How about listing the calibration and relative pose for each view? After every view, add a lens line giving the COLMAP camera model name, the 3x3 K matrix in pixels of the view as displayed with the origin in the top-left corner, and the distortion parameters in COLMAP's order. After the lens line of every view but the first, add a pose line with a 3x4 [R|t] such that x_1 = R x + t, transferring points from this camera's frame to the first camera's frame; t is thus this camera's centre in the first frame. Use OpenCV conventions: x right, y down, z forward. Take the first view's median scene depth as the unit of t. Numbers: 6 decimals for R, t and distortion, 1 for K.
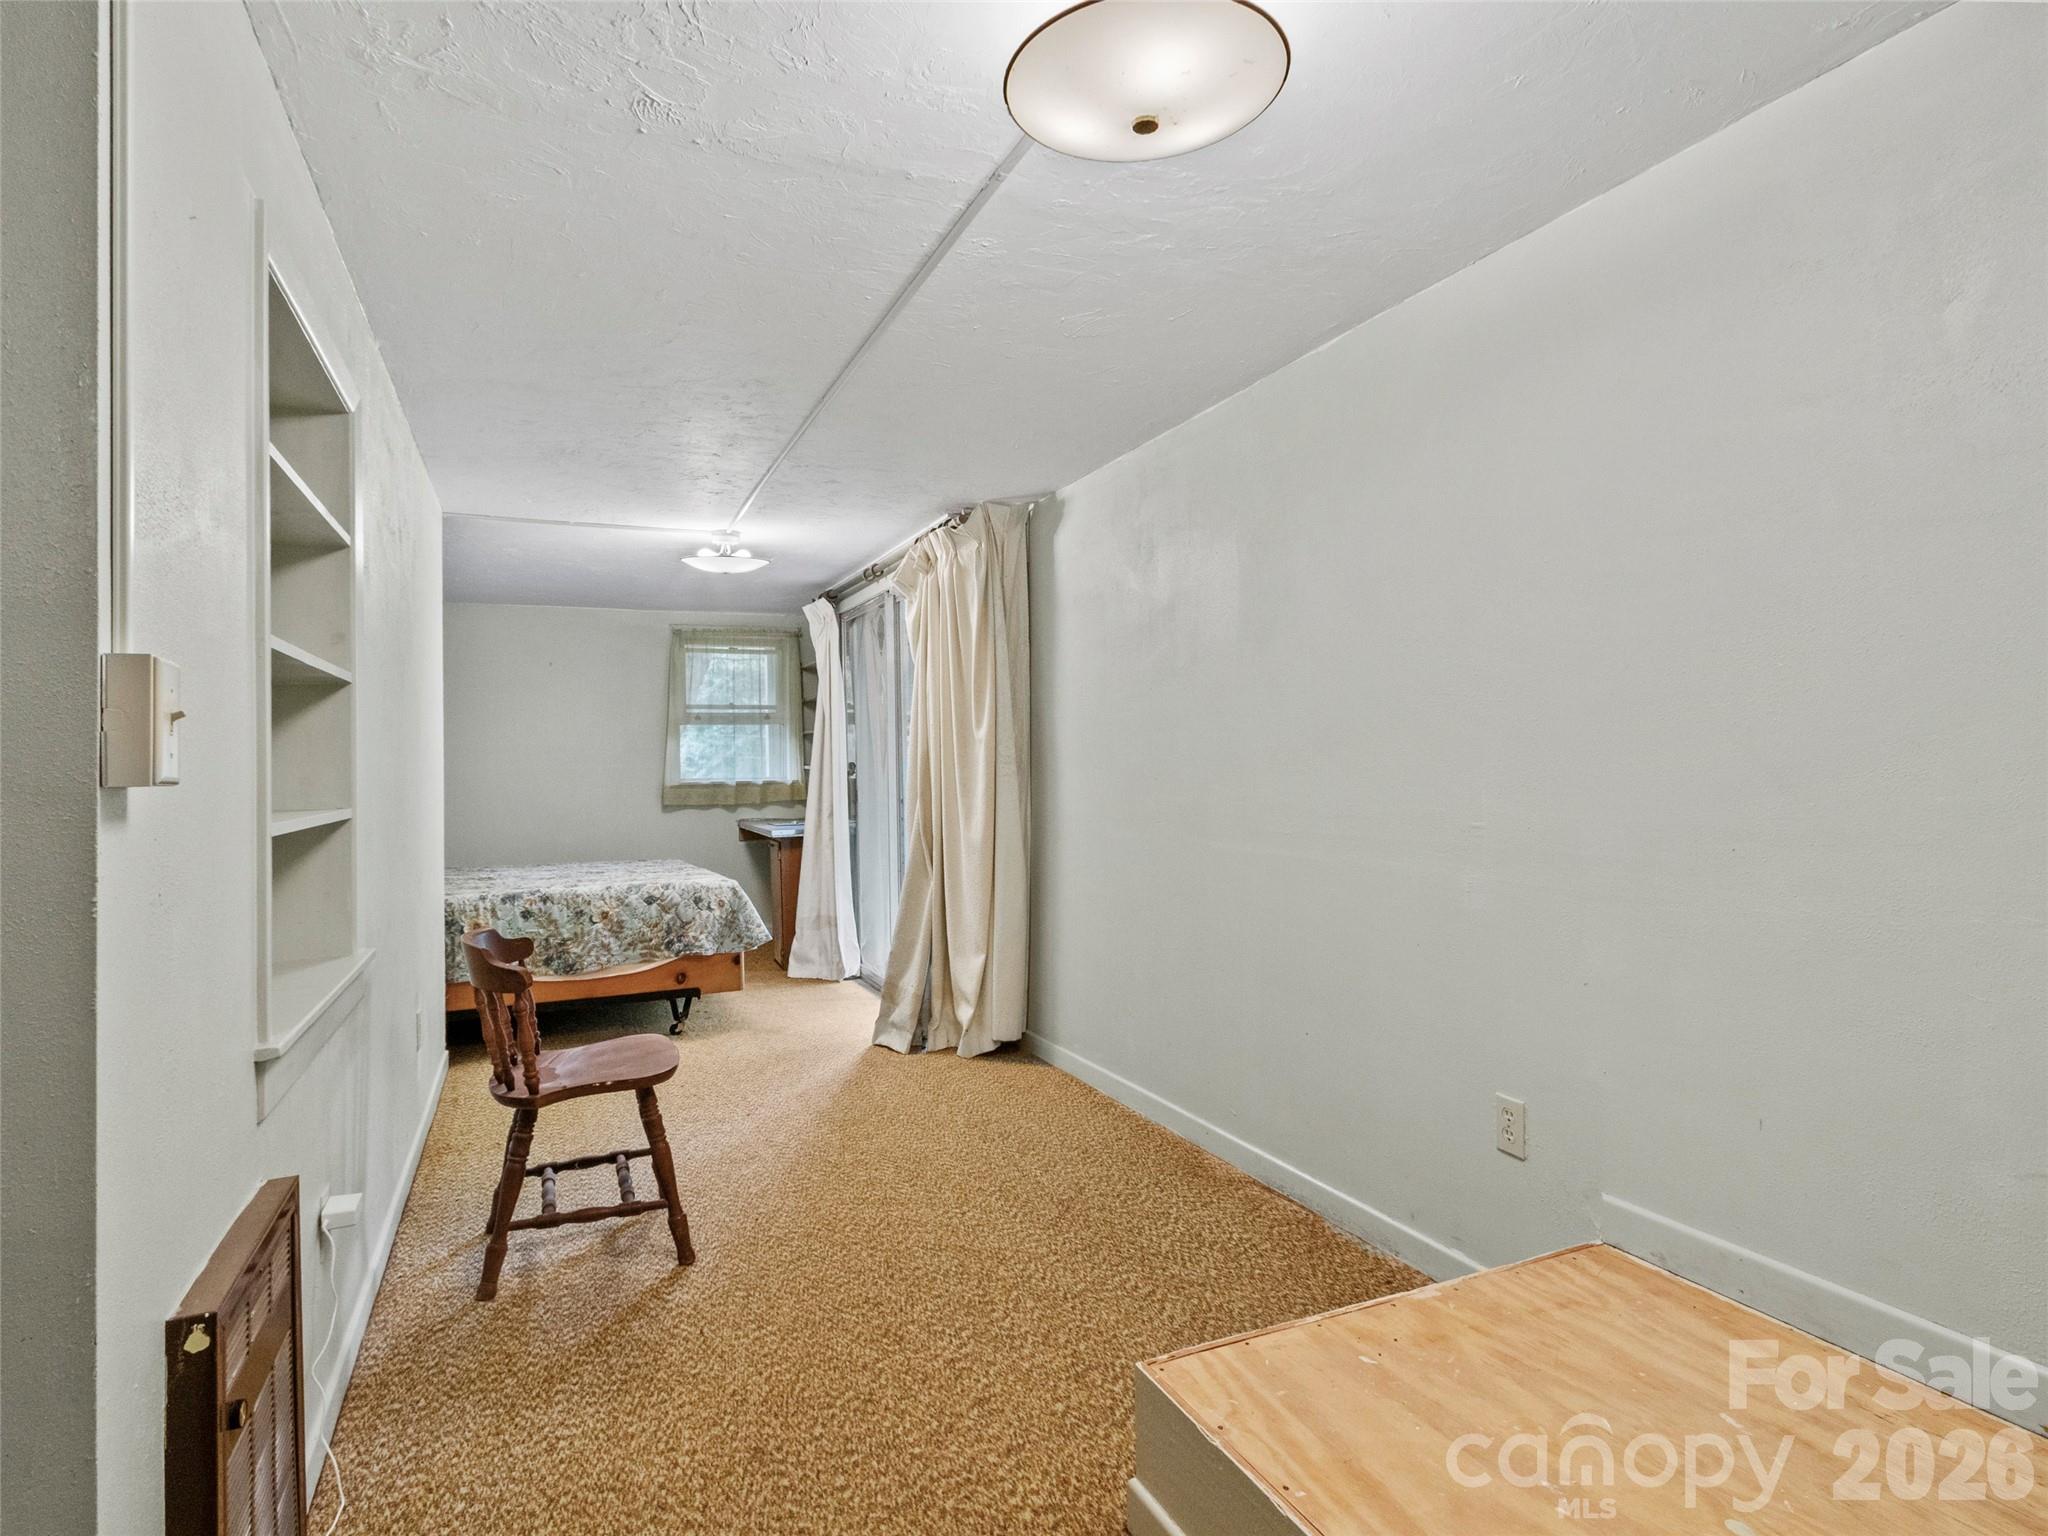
lens RADIAL K [[1067.0, 0, 1024.1], [0, 1067.0, 763.9], [0, 0, 1]] dist [0.001090, -0.002254]
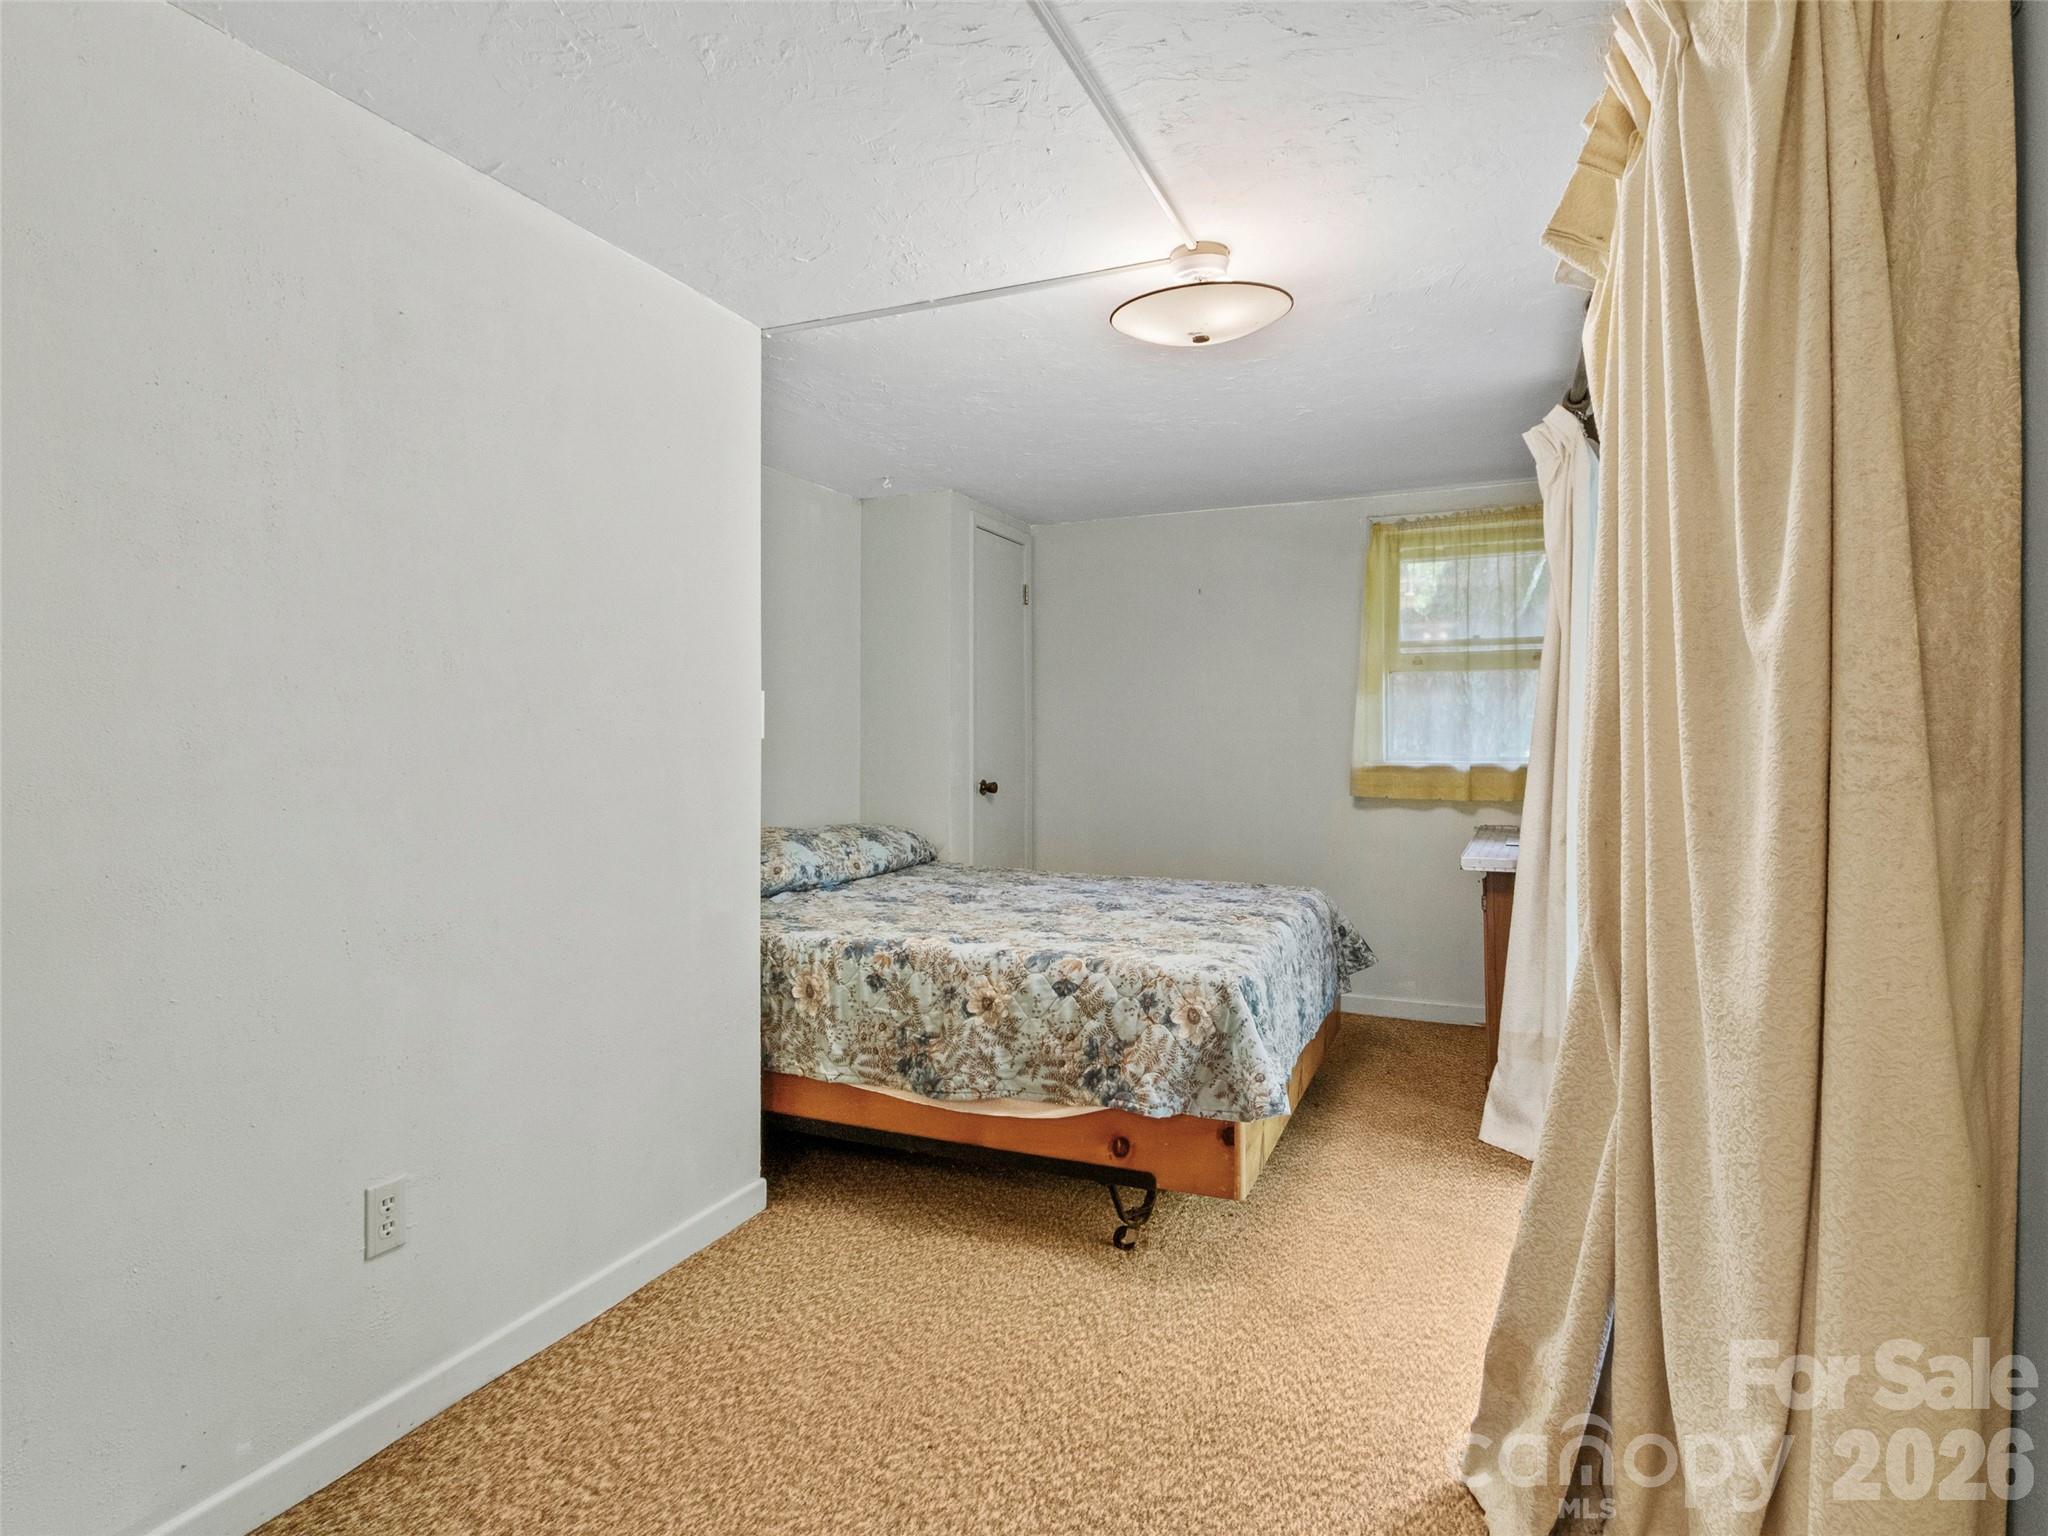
lens RADIAL K [[1097.7, 0, 1020.5], [0, 1097.7, 733.1], [0, 0, 1]] dist [-0.002438, -0.000961]
pose [[0.663441, 0.011011, -0.748148, 0.041843], [-0.012772, 0.999913, 0.003390, -0.000396], [0.748120, 0.007306, 0.663523, 0.621155]]
